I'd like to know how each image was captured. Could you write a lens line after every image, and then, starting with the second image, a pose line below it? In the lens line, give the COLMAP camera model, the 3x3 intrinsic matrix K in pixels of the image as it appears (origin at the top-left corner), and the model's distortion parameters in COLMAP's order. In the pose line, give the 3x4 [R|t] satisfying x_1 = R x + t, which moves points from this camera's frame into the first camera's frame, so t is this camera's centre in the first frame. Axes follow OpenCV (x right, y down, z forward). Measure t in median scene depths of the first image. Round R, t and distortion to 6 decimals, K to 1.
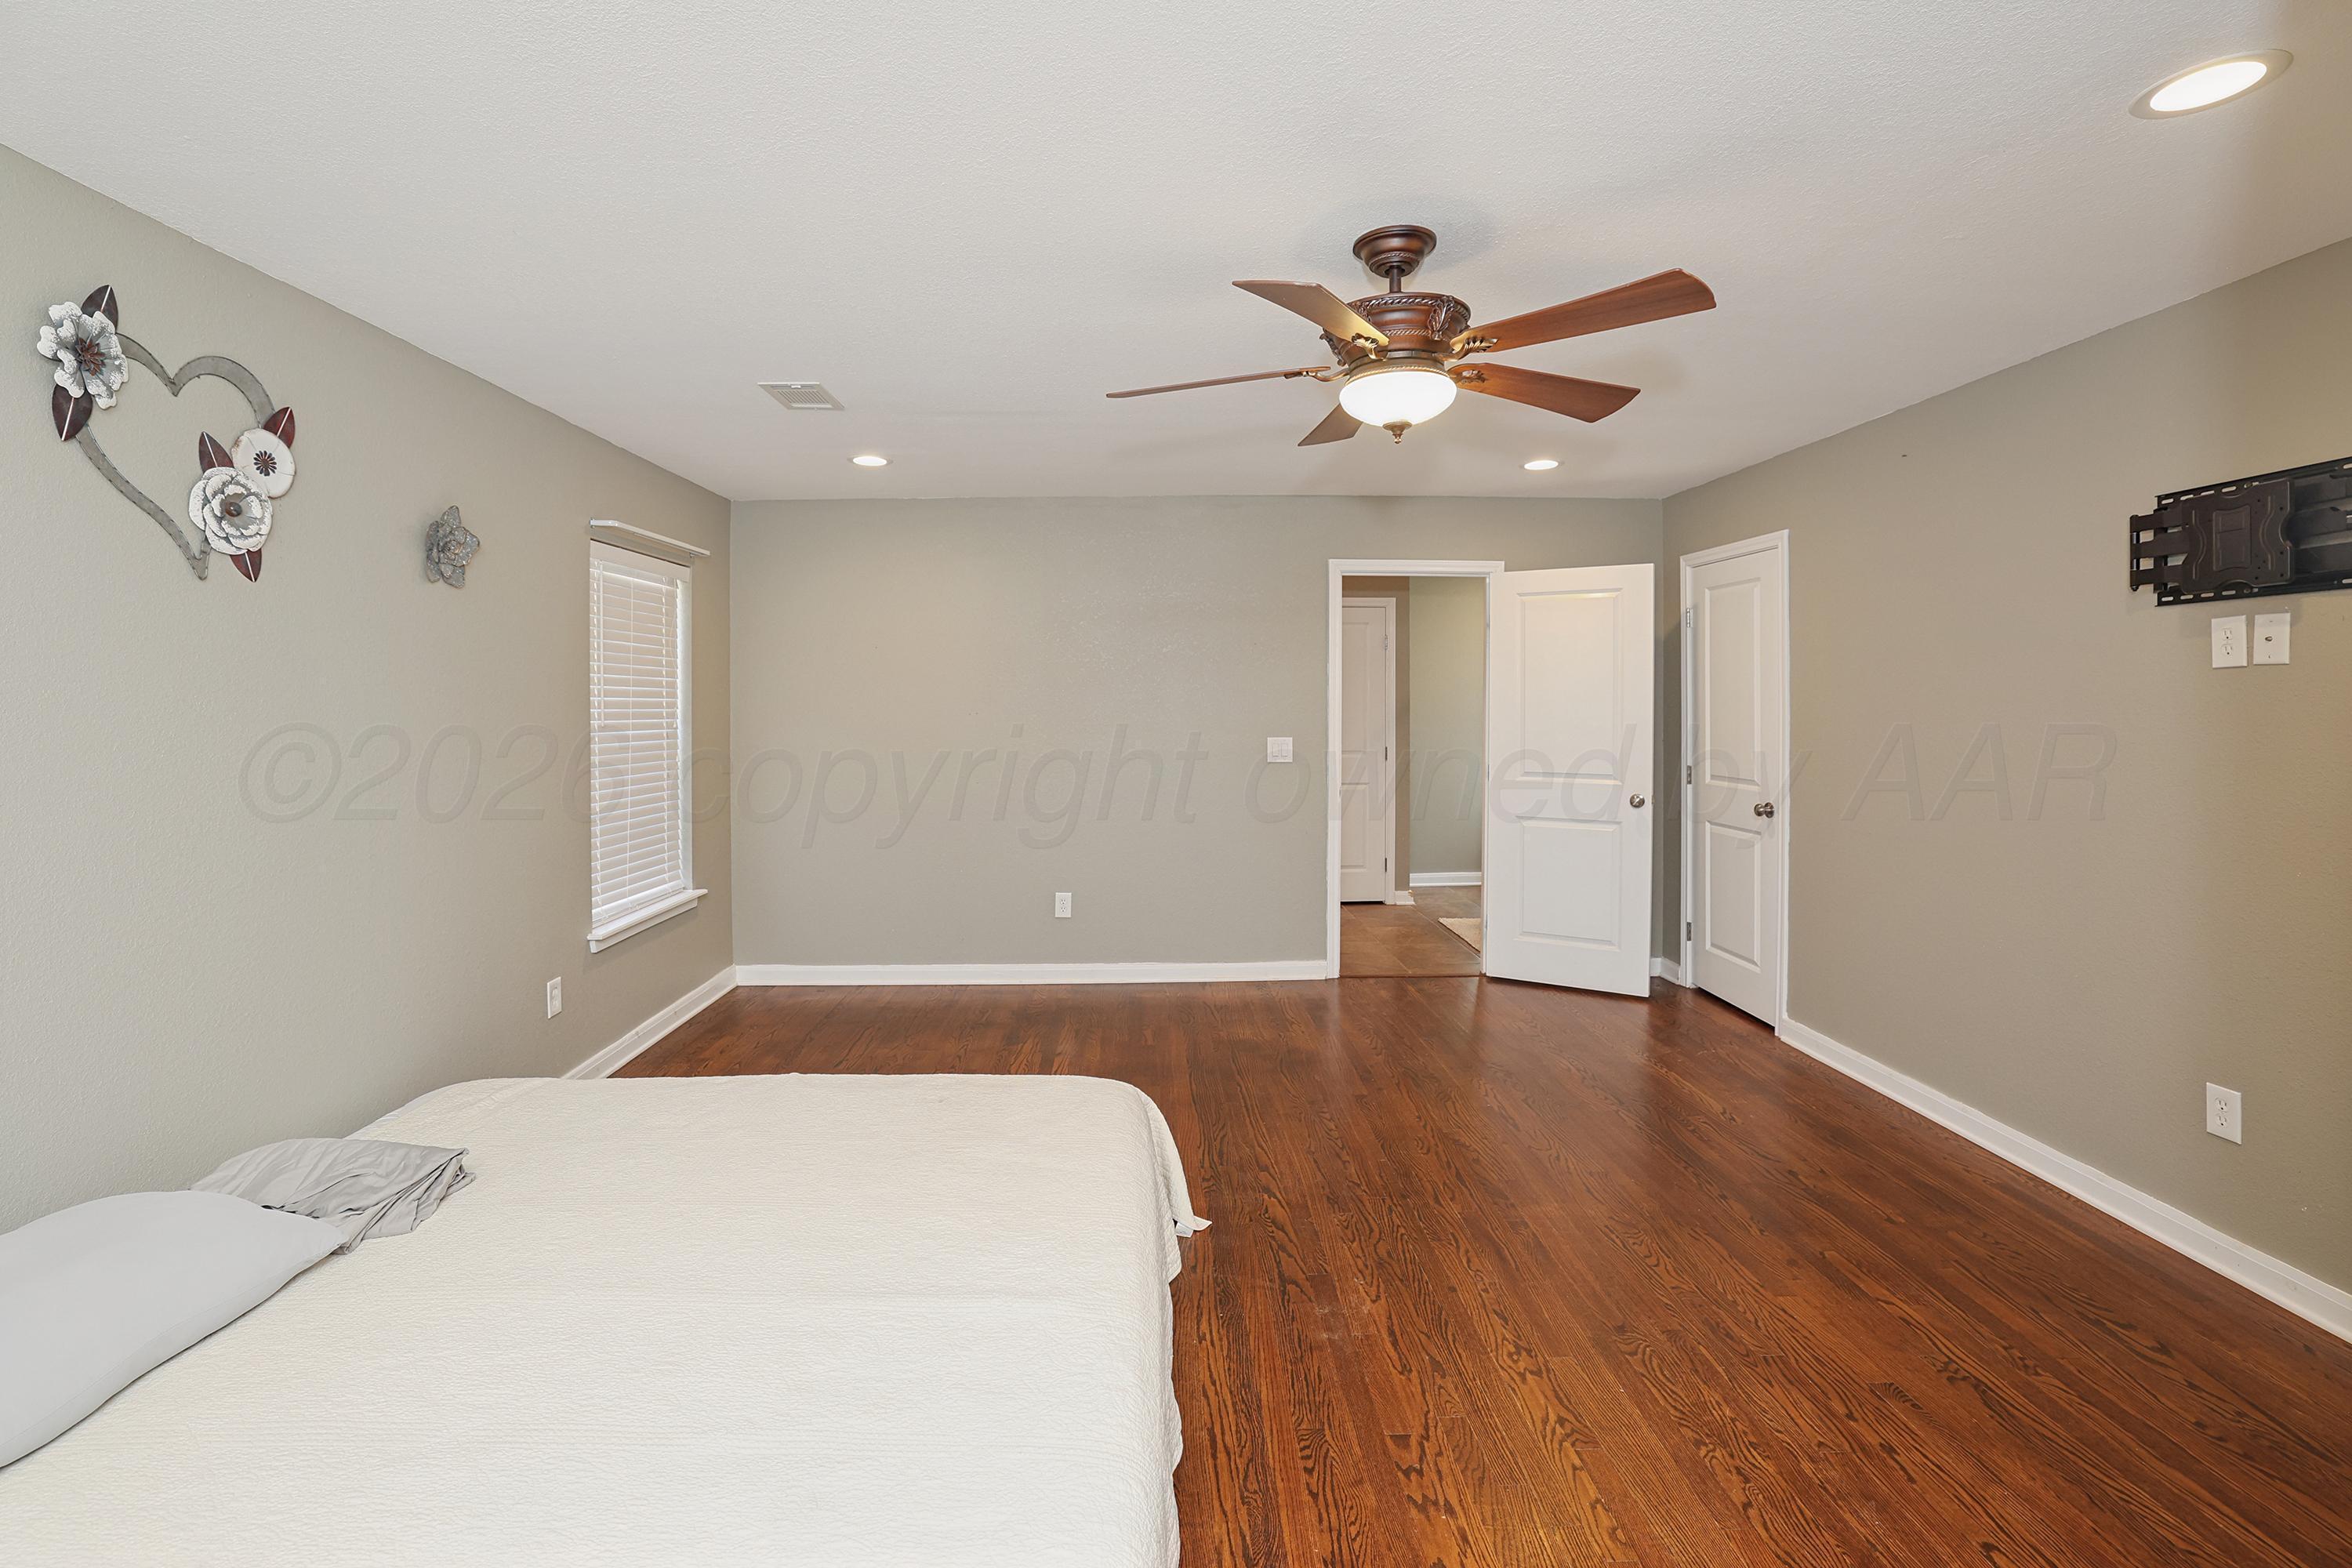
lens RADIAL K [[1060.0, 0, 1165.1], [0, 1060.0, 724.4], [0, 0, 1]] dist [-0.058618, 0.021815]
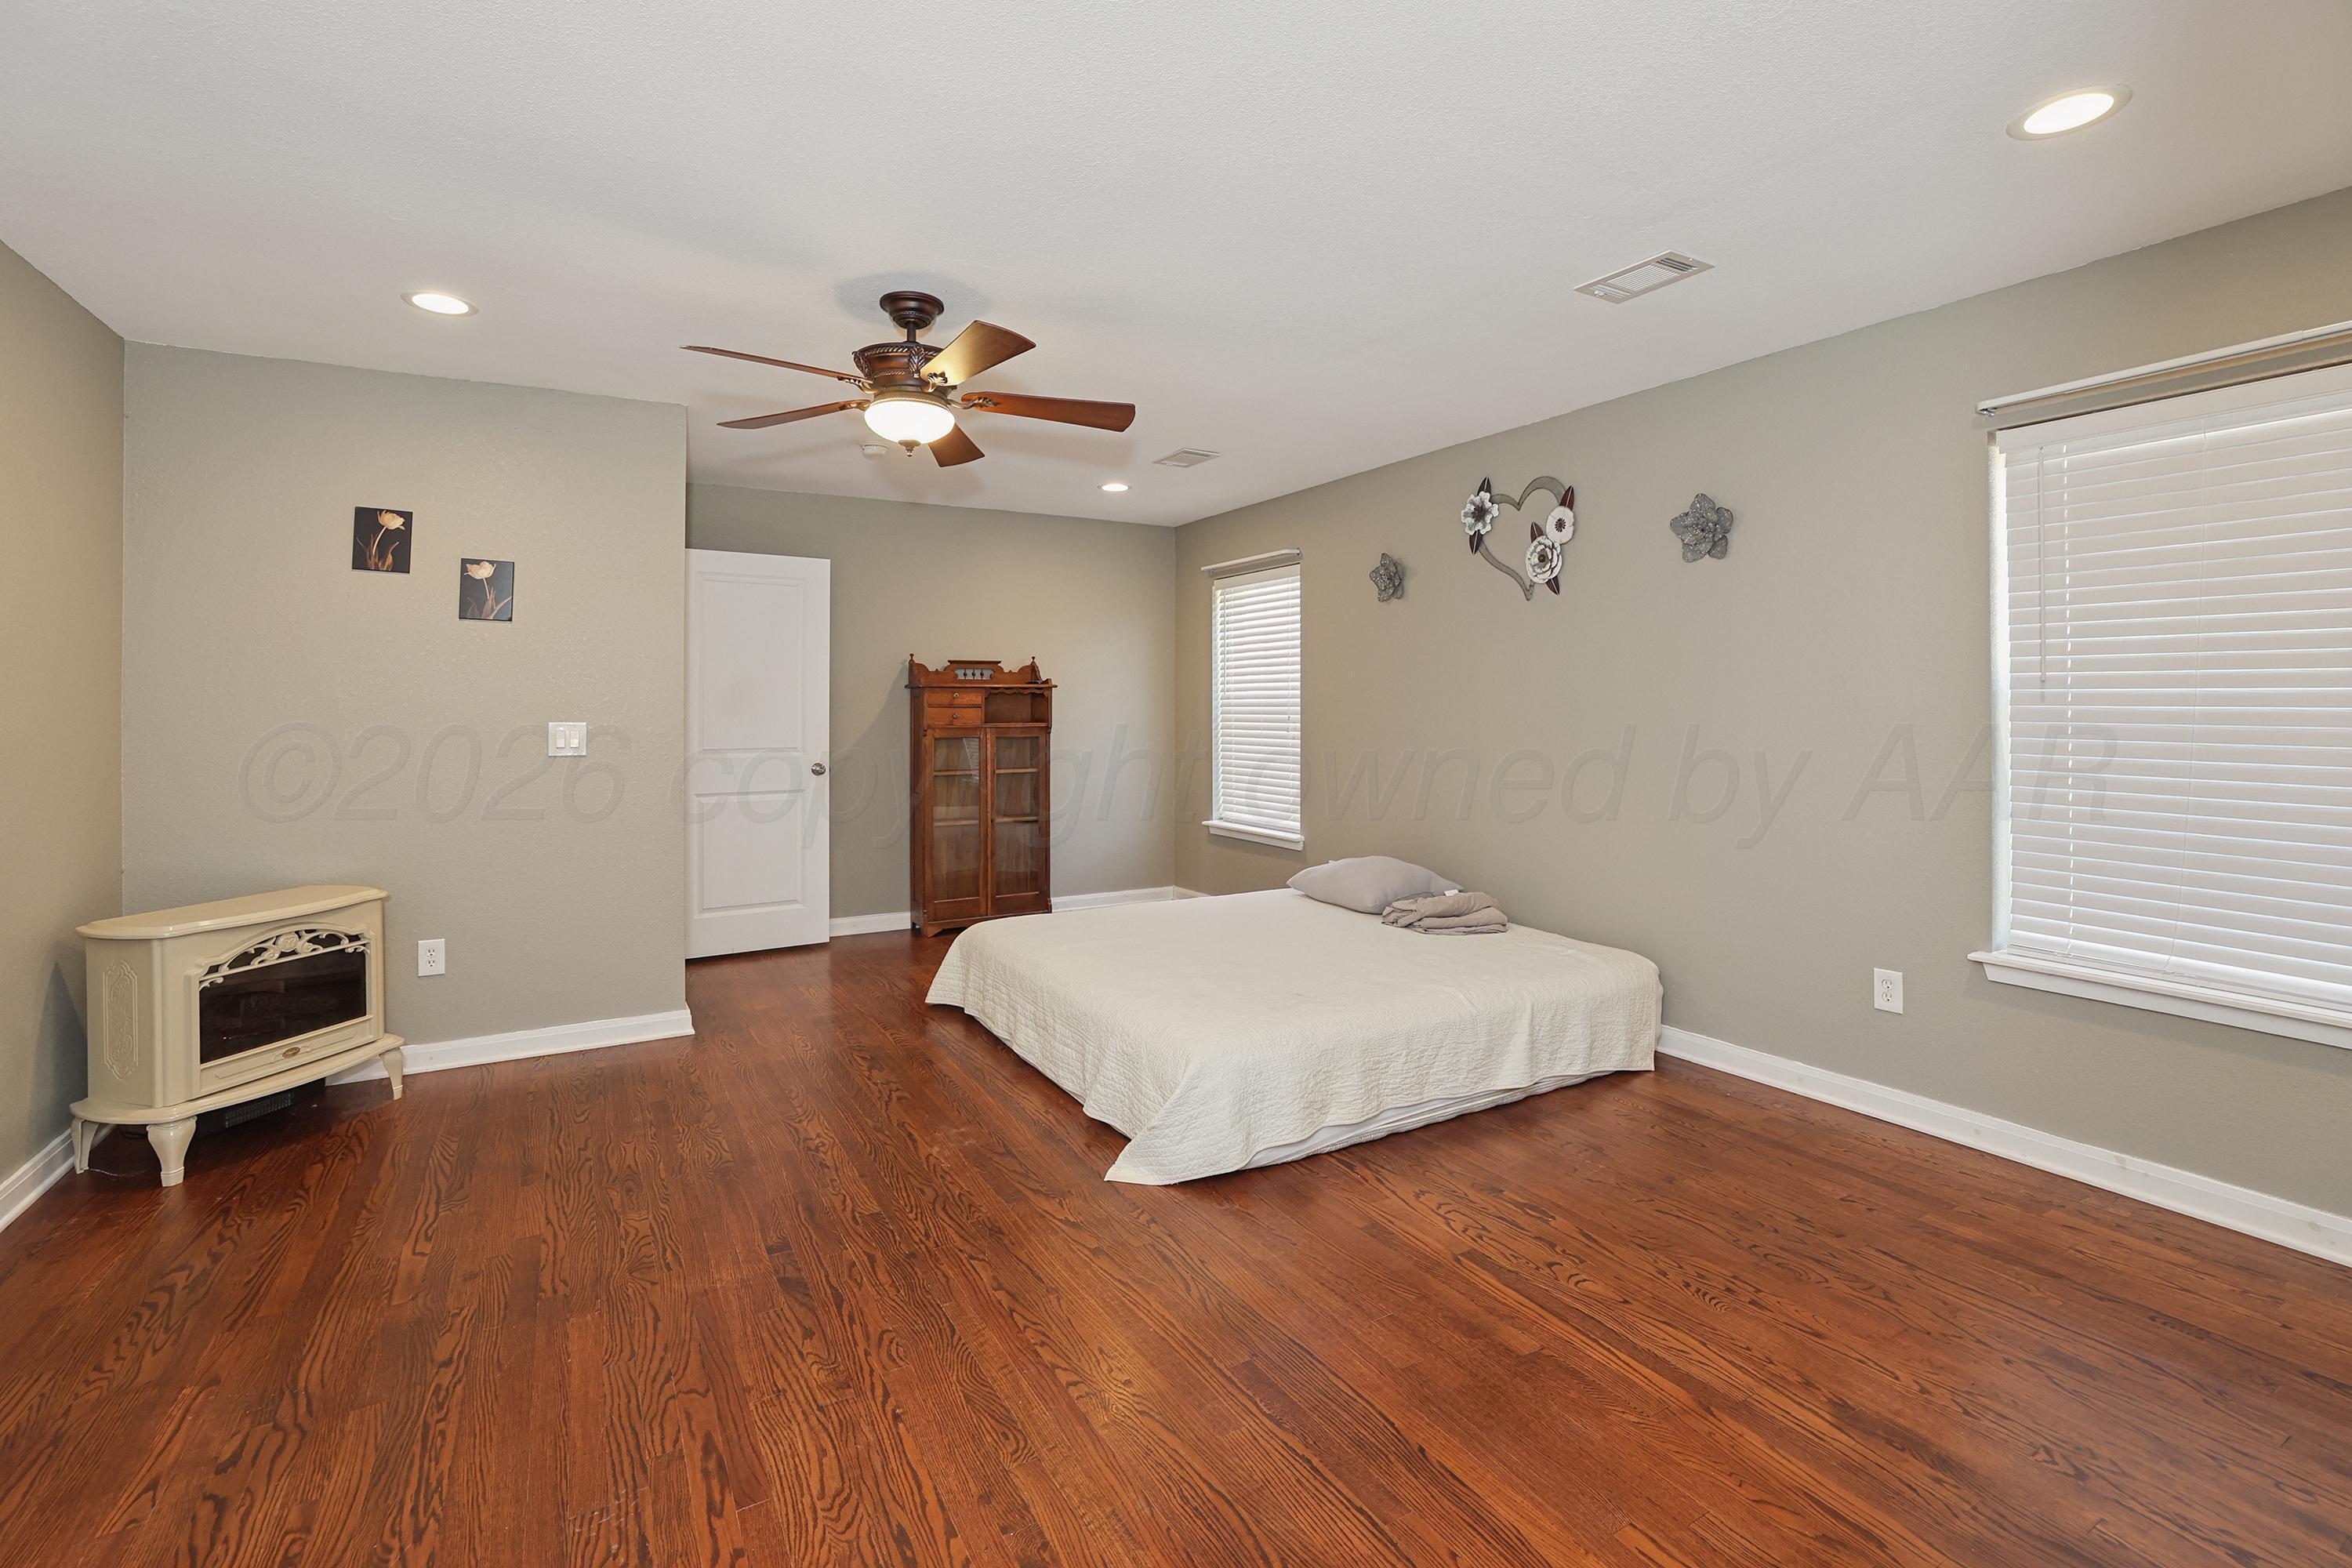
lens RADIAL K [[1060.0, 0, 1165.1], [0, 1060.0, 724.4], [0, 0, 1]] dist [-0.058618, 0.021815]
pose [[-0.882672, 0.016284, -0.469707, 0.554326], [-0.003275, 0.999162, 0.040792, 0.010292], [0.469978, 0.037544, -0.881880, 2.314480]]
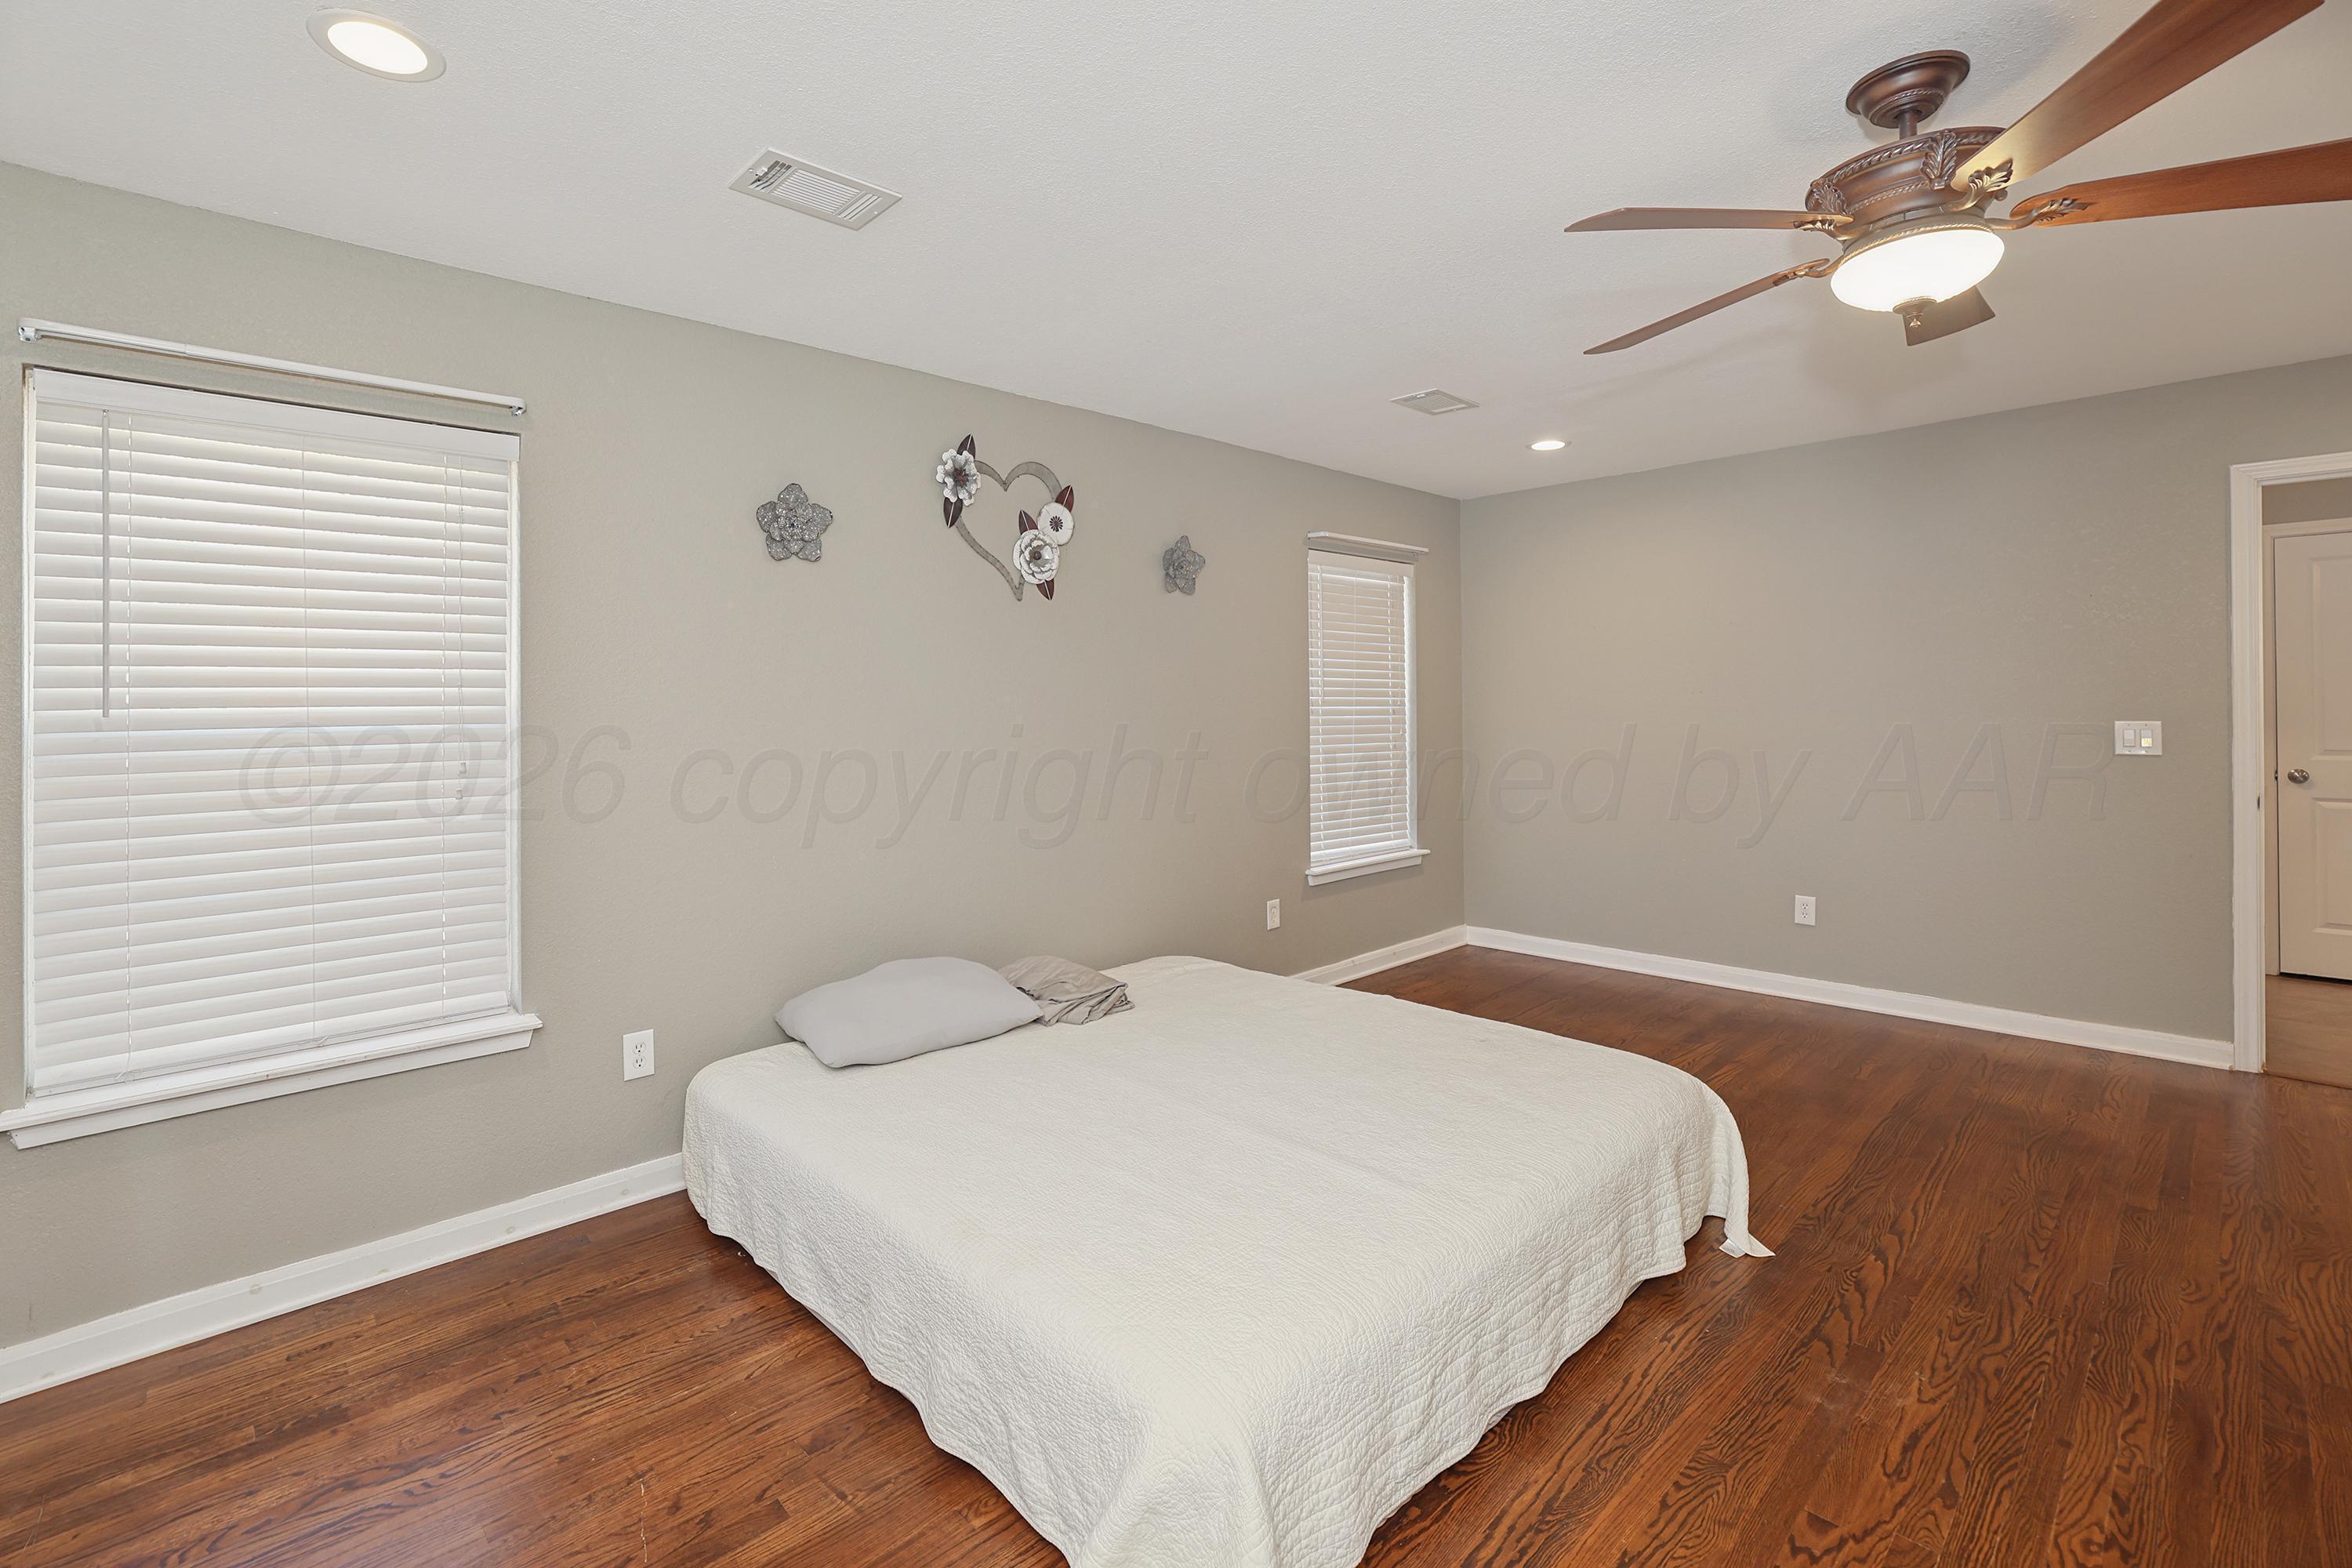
lens RADIAL K [[1058.2, 0, 1109.6], [0, 1058.2, 715.9], [0, 0, 1]] dist [-0.058038, 0.015096]
pose [[0.648867, 0.005751, -0.760880, 0.407637], [-0.009627, 0.999953, -0.000652, 0.038161], [0.760841, 0.007748, 0.648892, 0.022950]]
